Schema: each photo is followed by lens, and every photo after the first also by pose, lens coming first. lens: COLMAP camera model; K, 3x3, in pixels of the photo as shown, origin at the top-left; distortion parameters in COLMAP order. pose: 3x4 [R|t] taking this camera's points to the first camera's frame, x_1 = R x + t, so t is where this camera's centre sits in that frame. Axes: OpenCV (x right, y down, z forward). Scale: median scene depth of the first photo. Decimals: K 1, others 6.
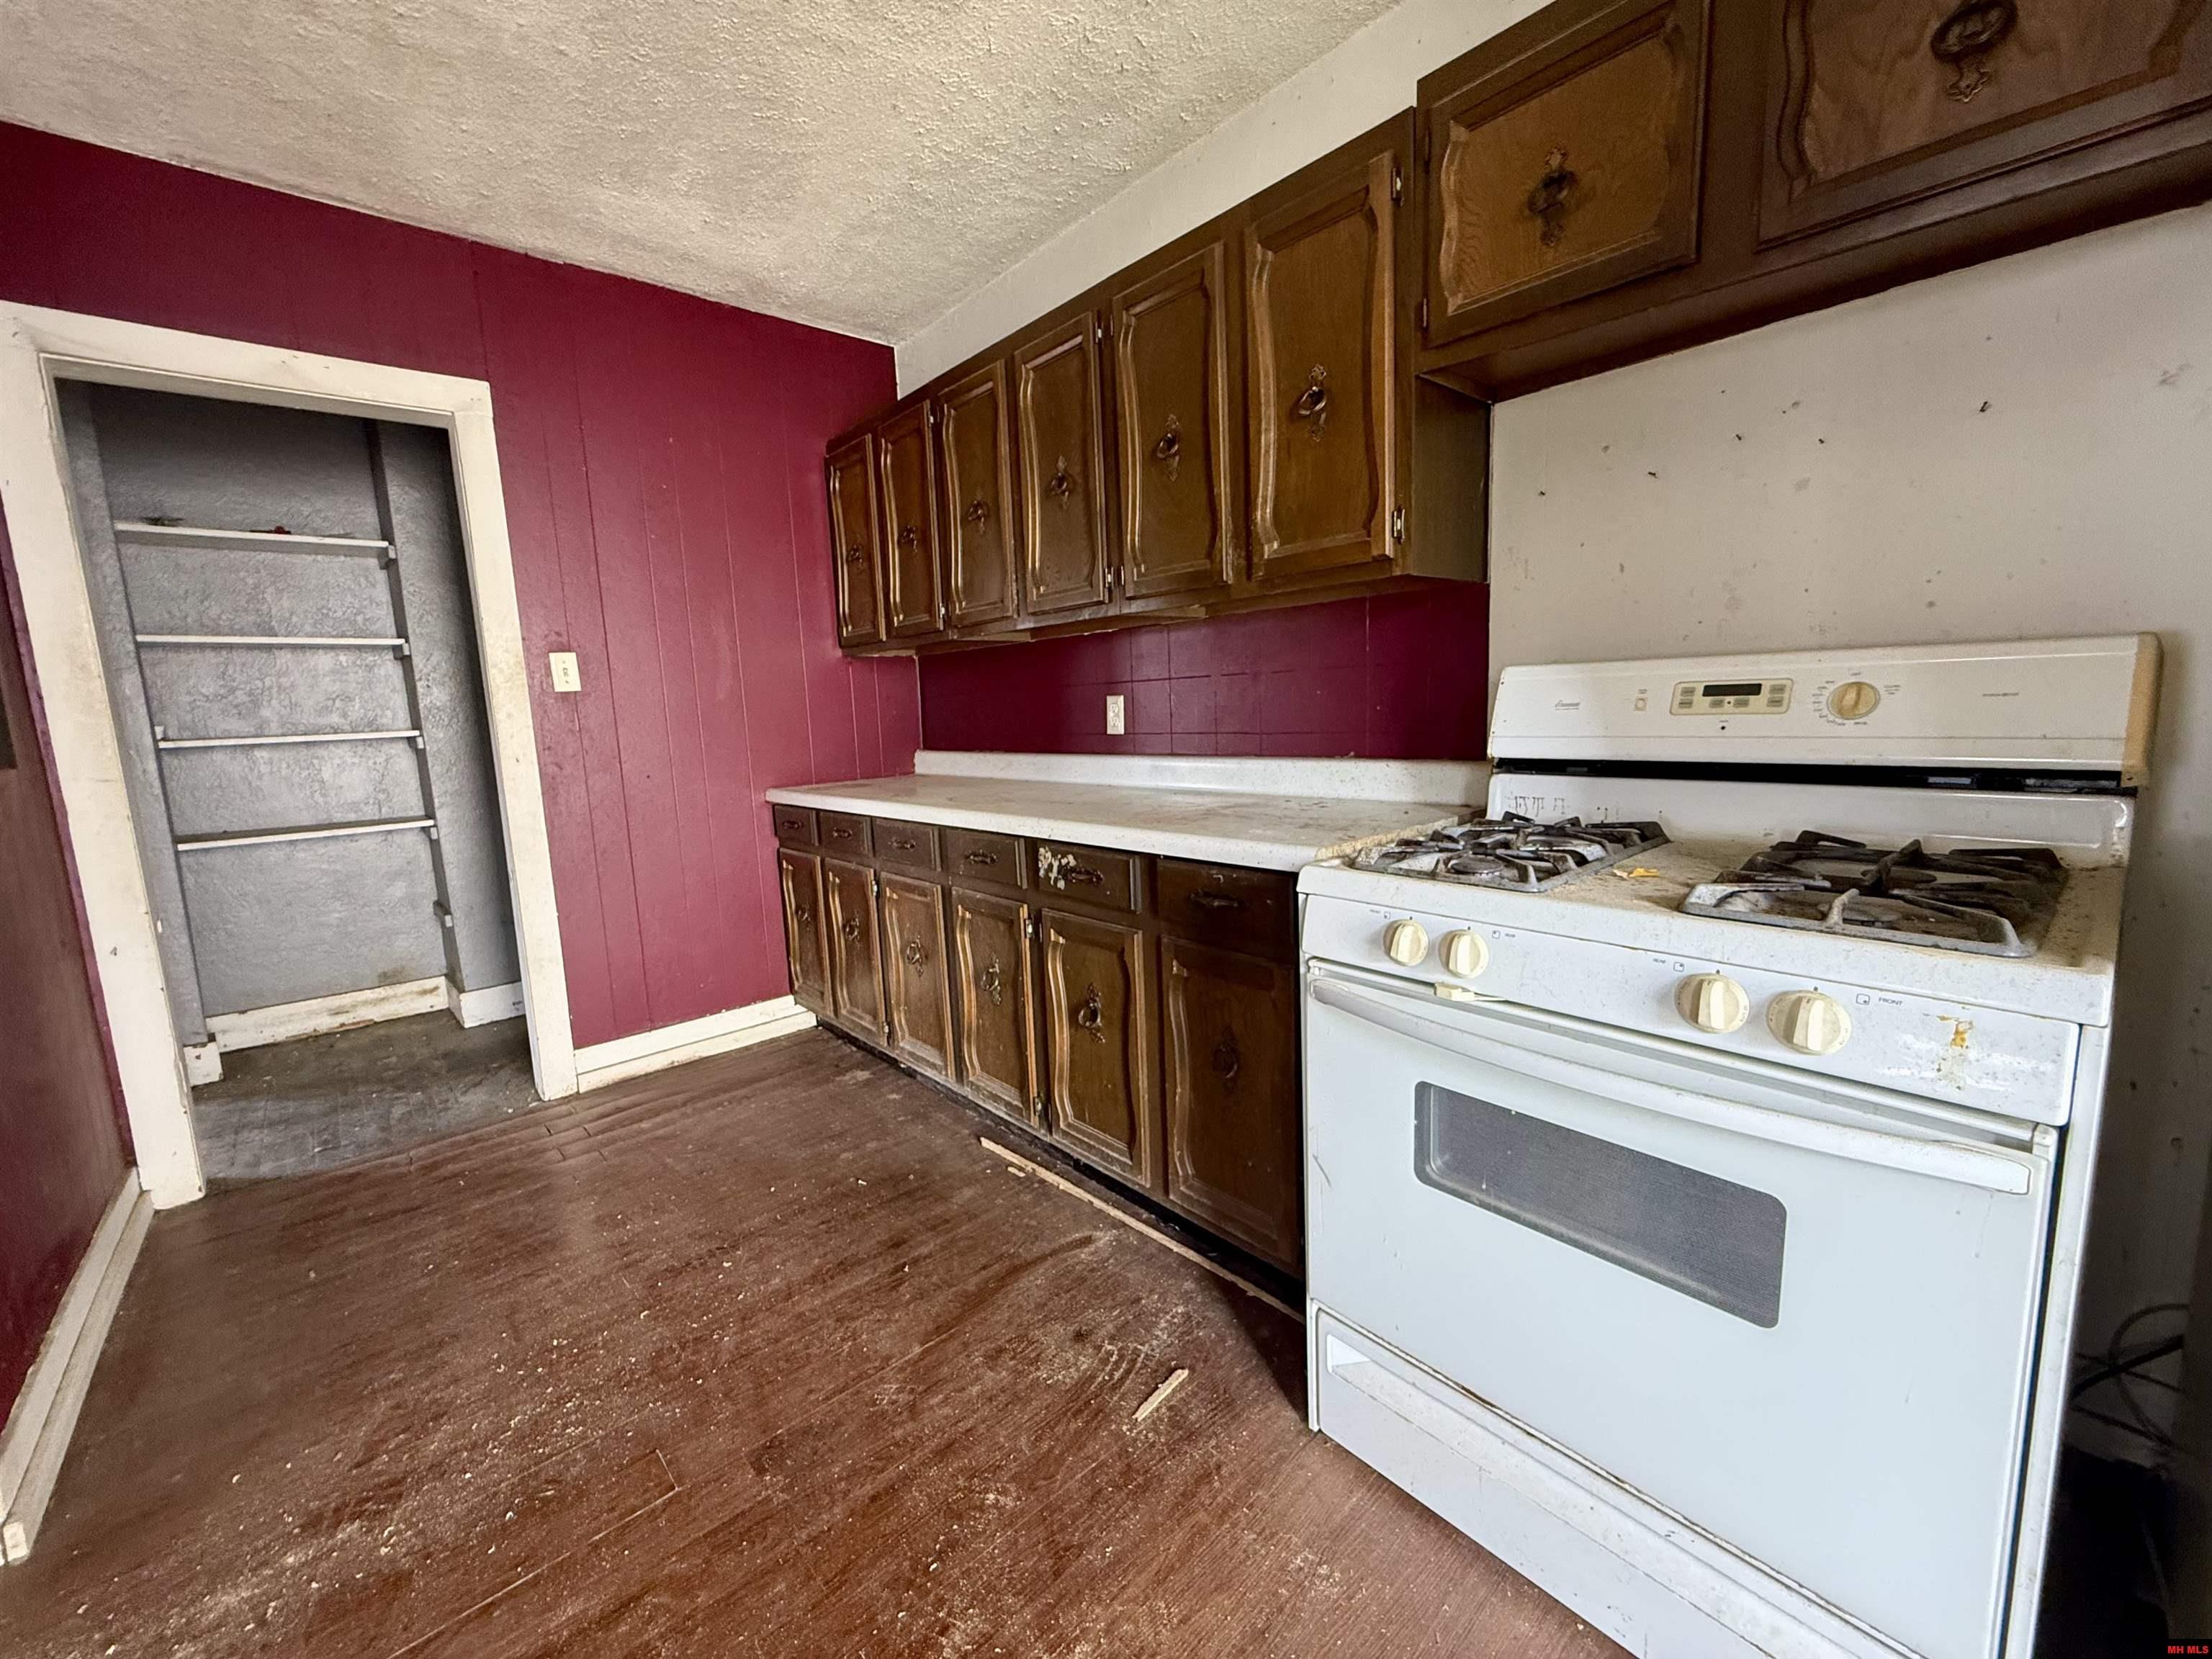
lens RADIAL K [[883.0, 0, 1100.5], [0, 883.0, 826.8], [0, 0, 1]] dist [0.003592, -0.000530]
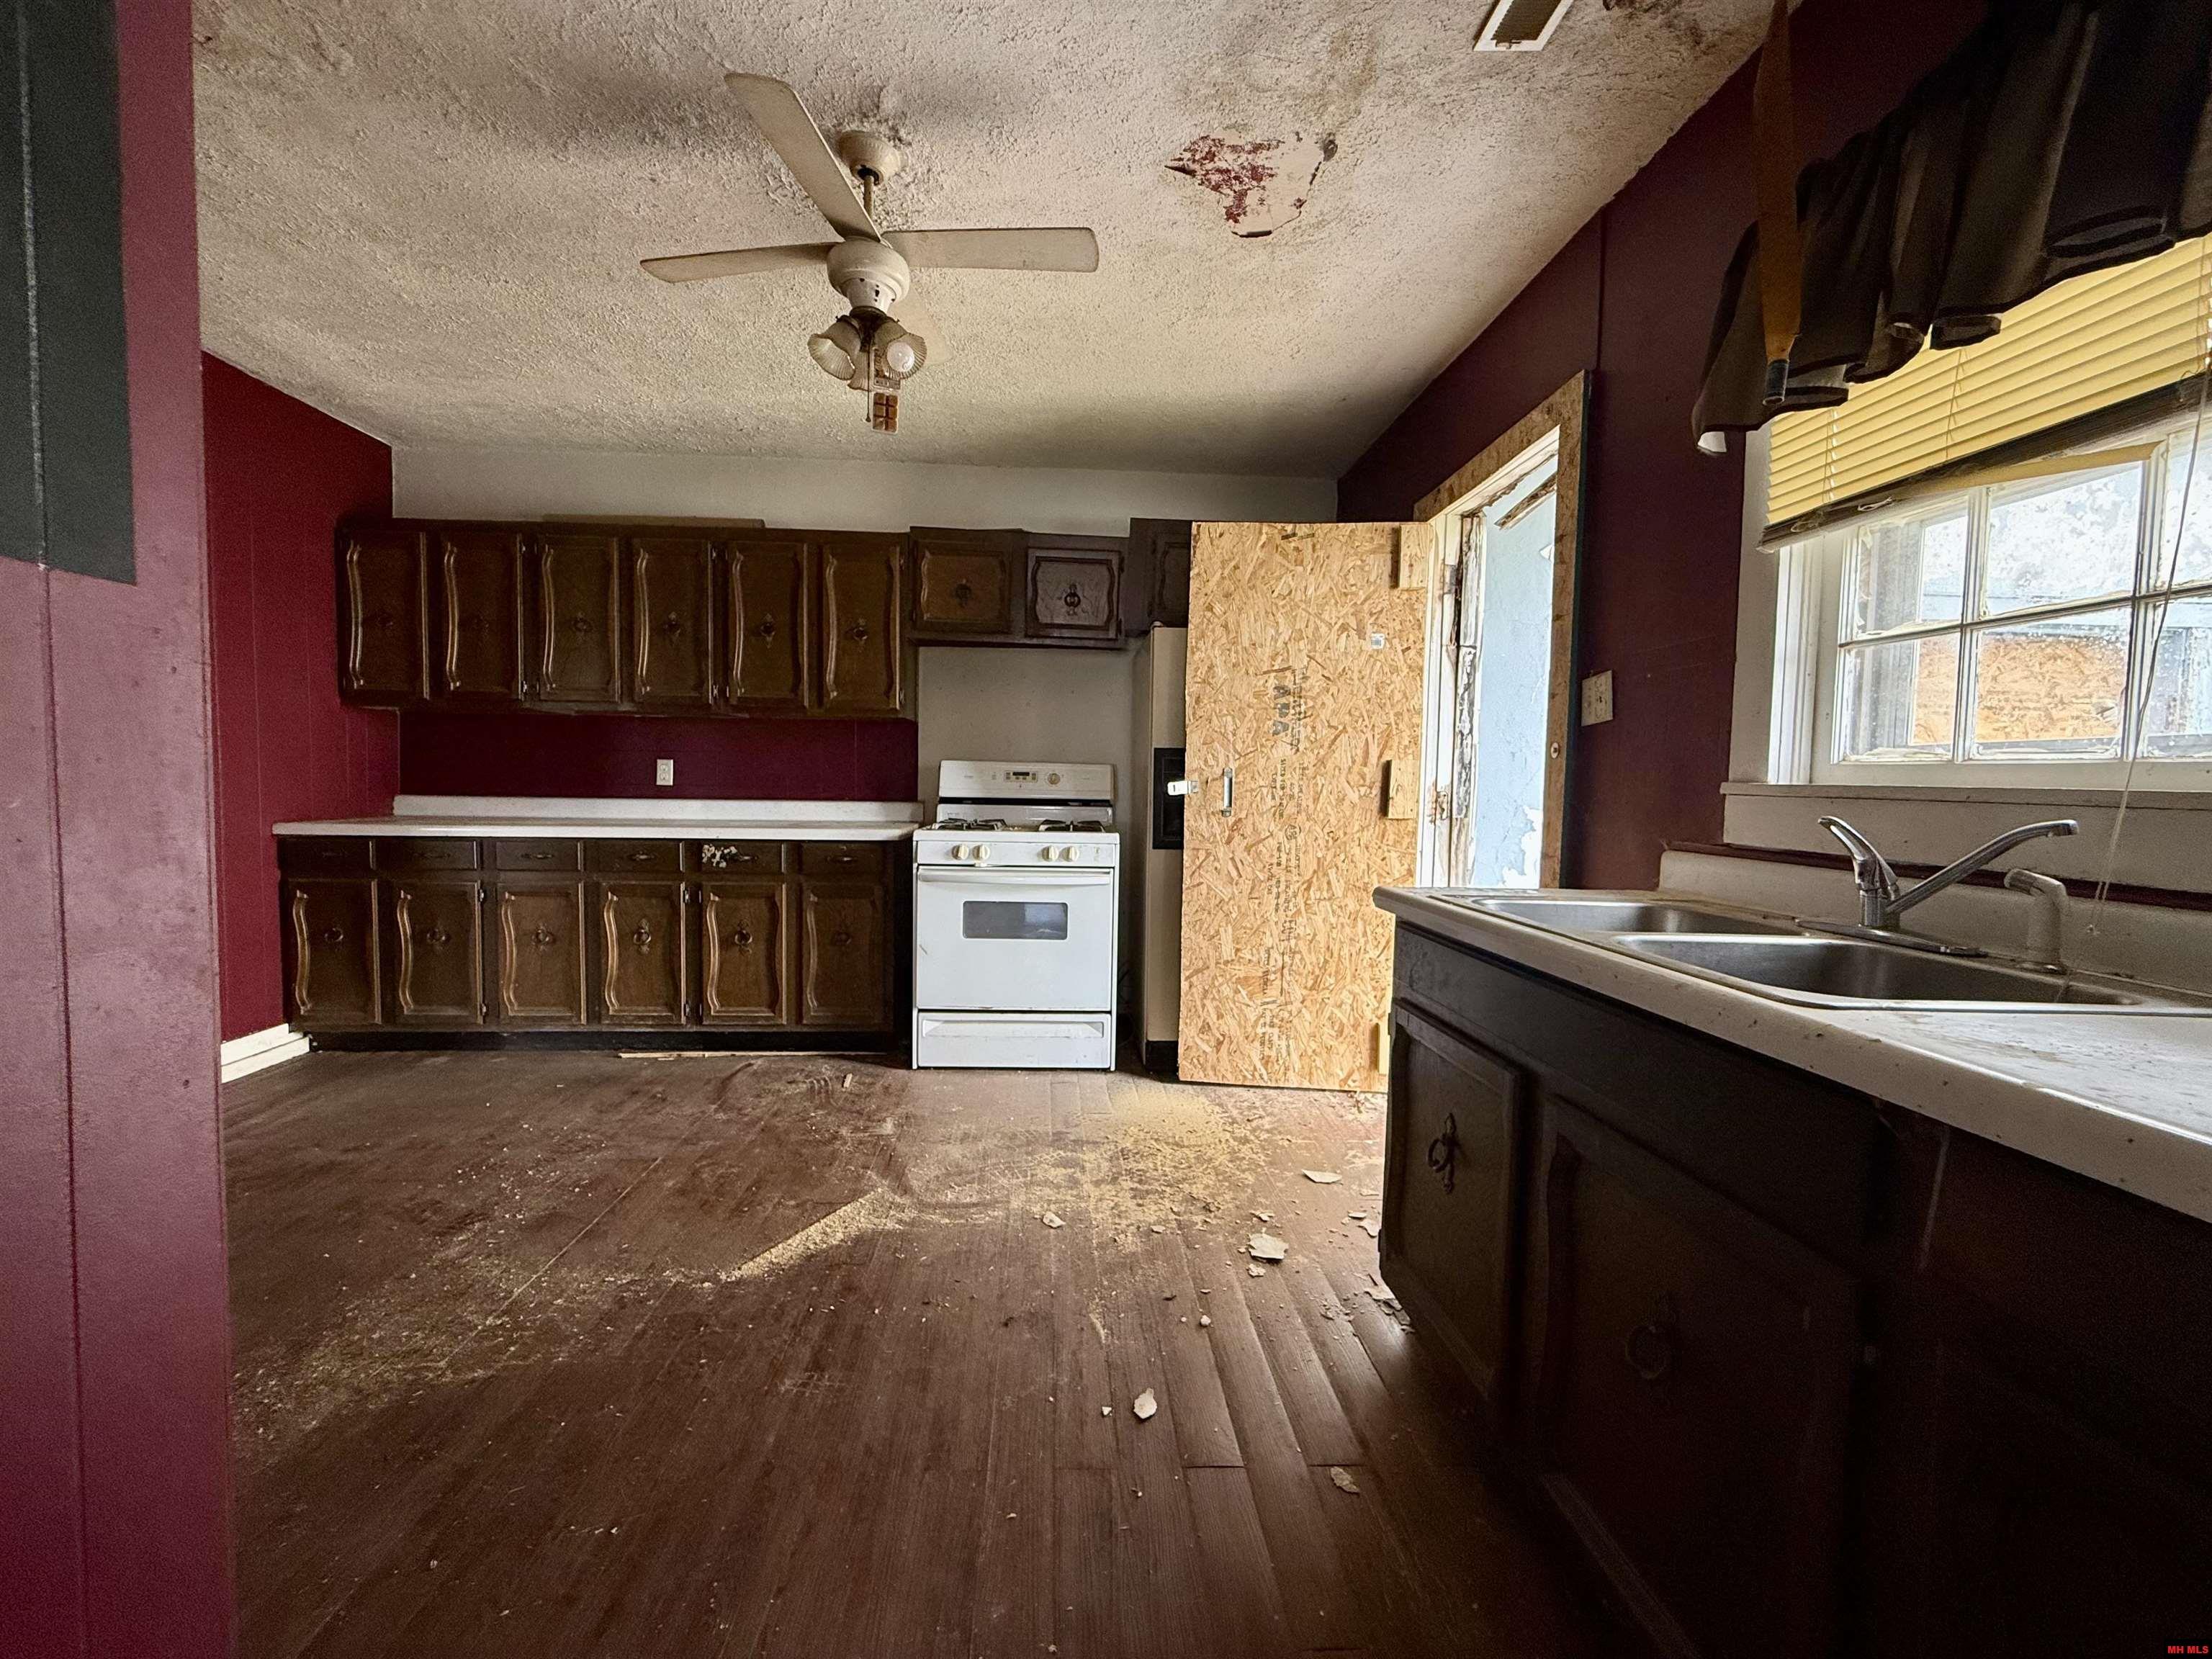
lens RADIAL K [[883.0, 0, 1095.7], [0, 883.0, 827.2], [0, 0, 1]] dist [0.003592, -0.000530]
pose [[0.624769, 0.013099, 0.780700, -0.976093], [0.065981, 0.995397, -0.069504, 0.165669], [-0.778017, 0.094936, 0.621029, -0.685776]]
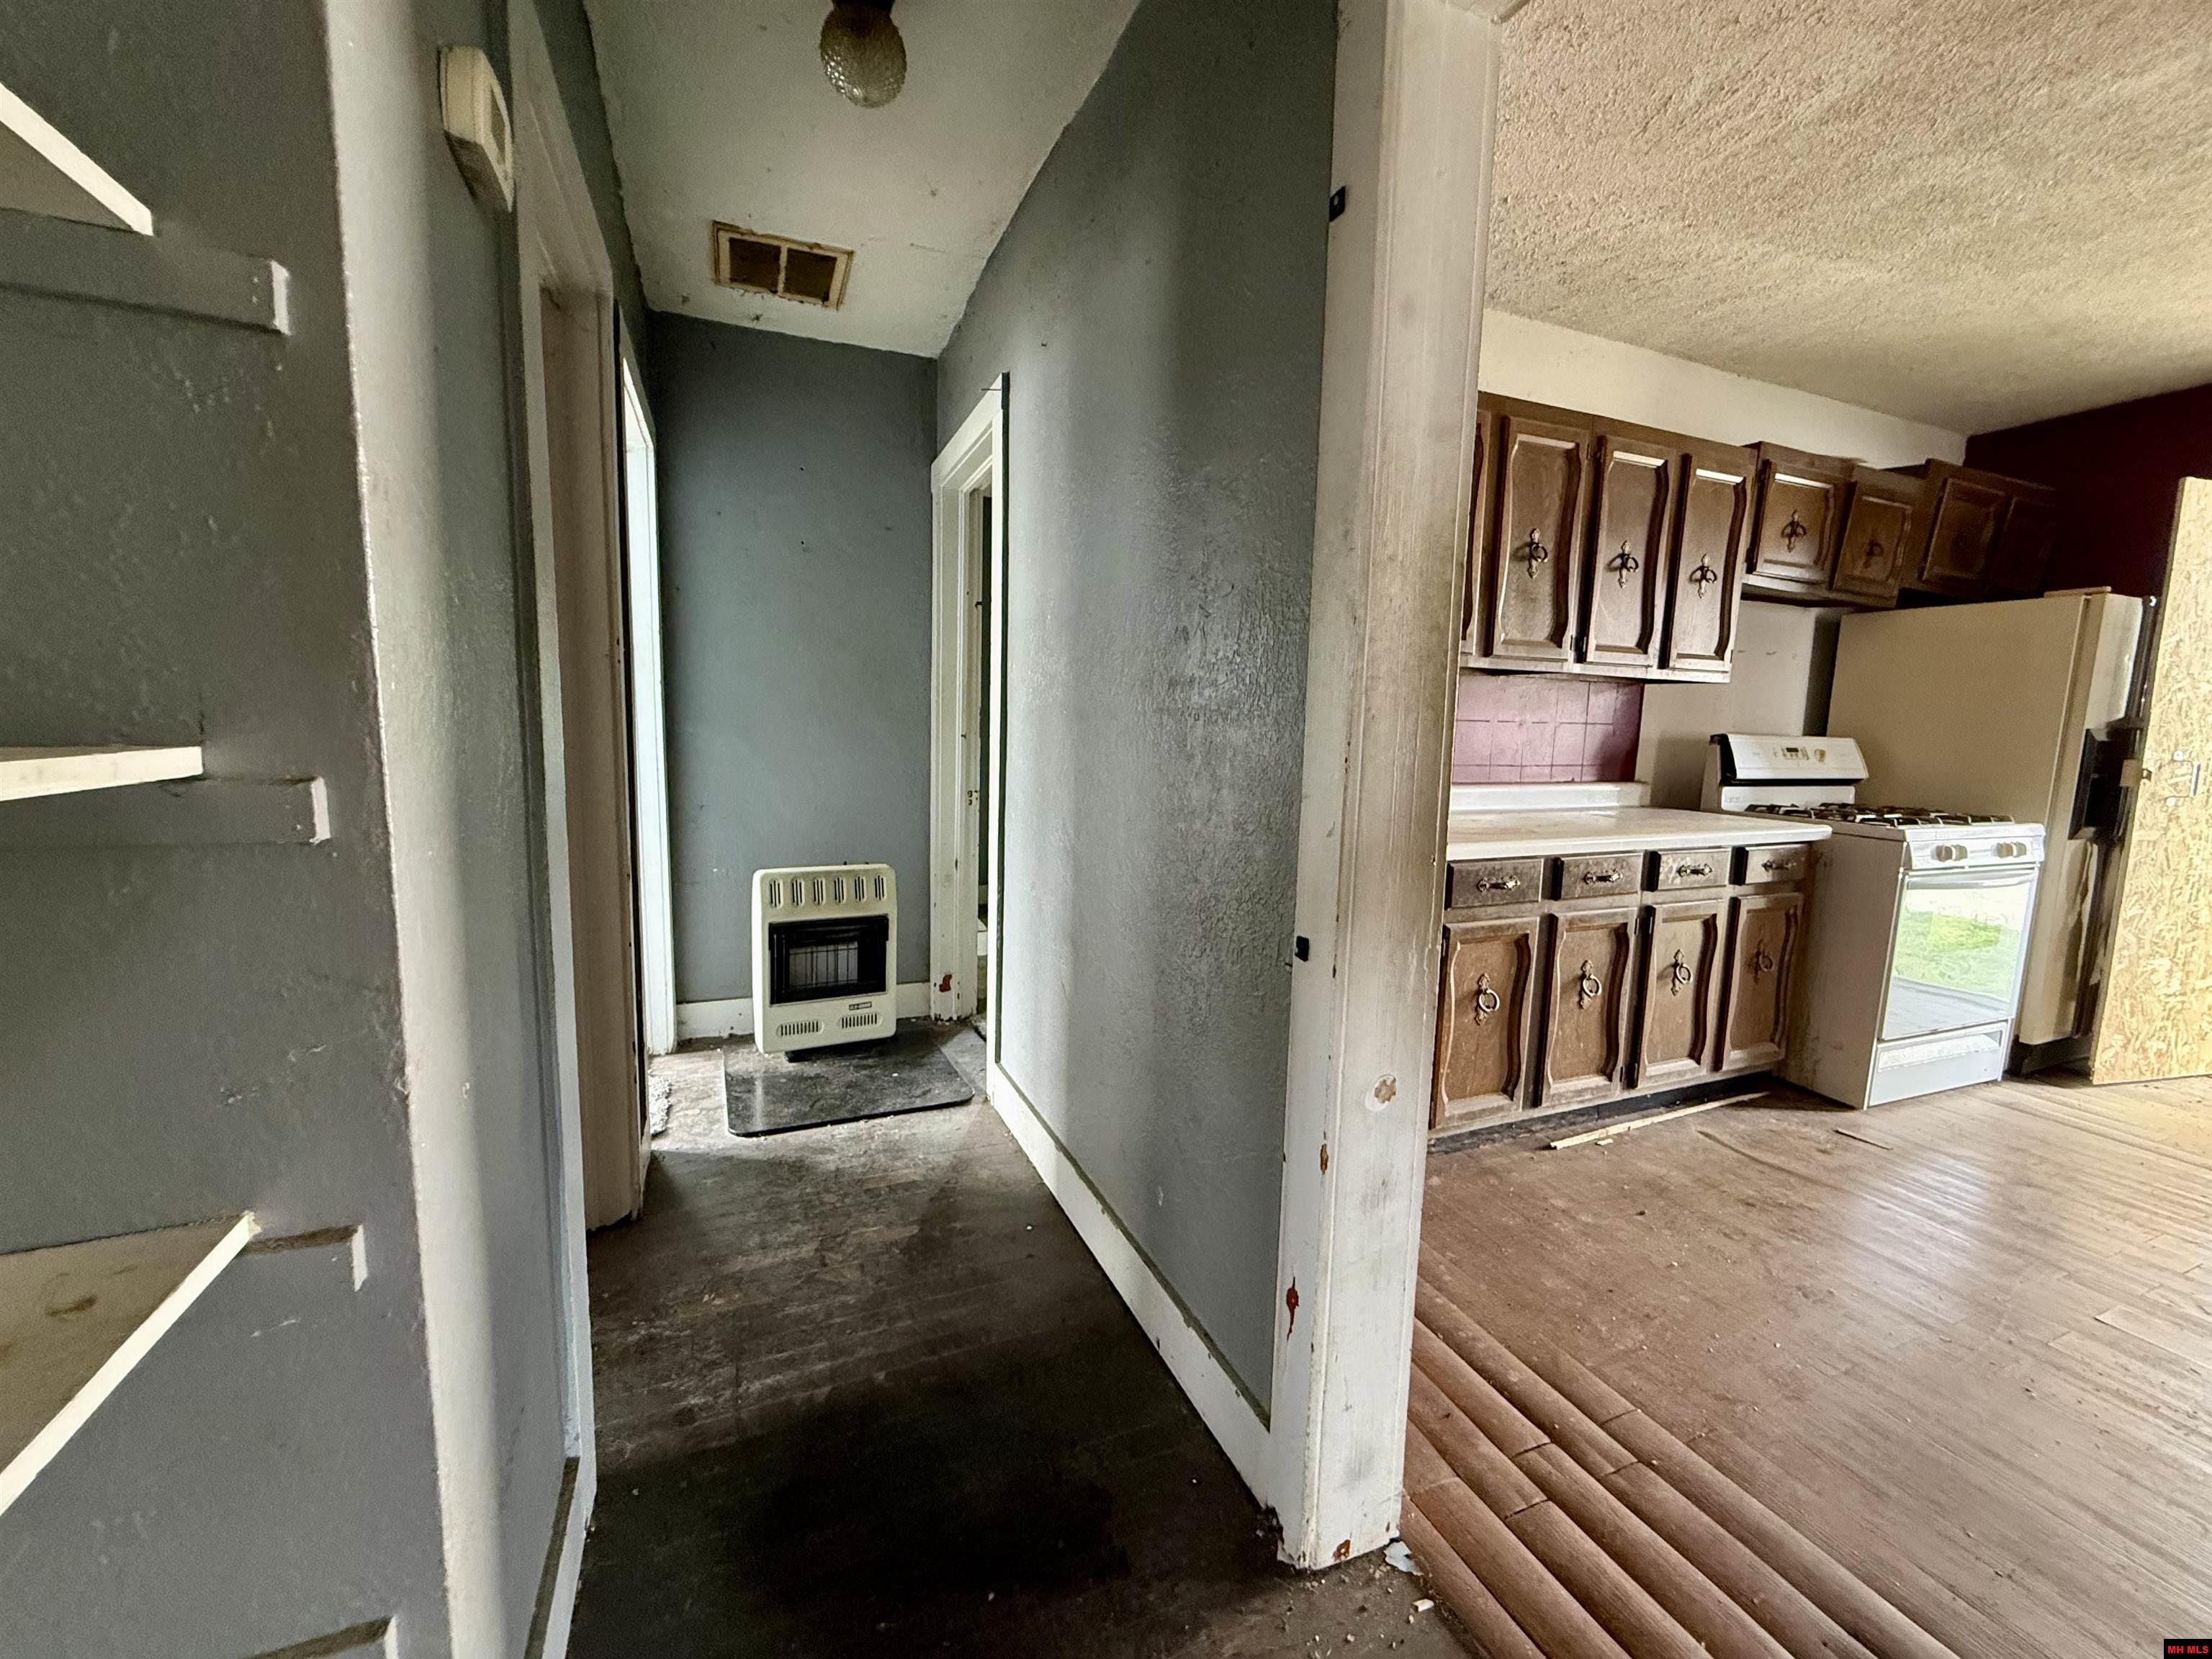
lens RADIAL K [[883.0, 0, 1102.0], [0, 883.0, 826.4], [0, 0, 1]] dist [0.003592, -0.000530]
pose [[0.323800, -0.062795, 0.944039, -1.606046], [0.094290, 0.994969, 0.033842, -0.145076], [-0.941415, 0.078055, 0.328092, 1.406837]]
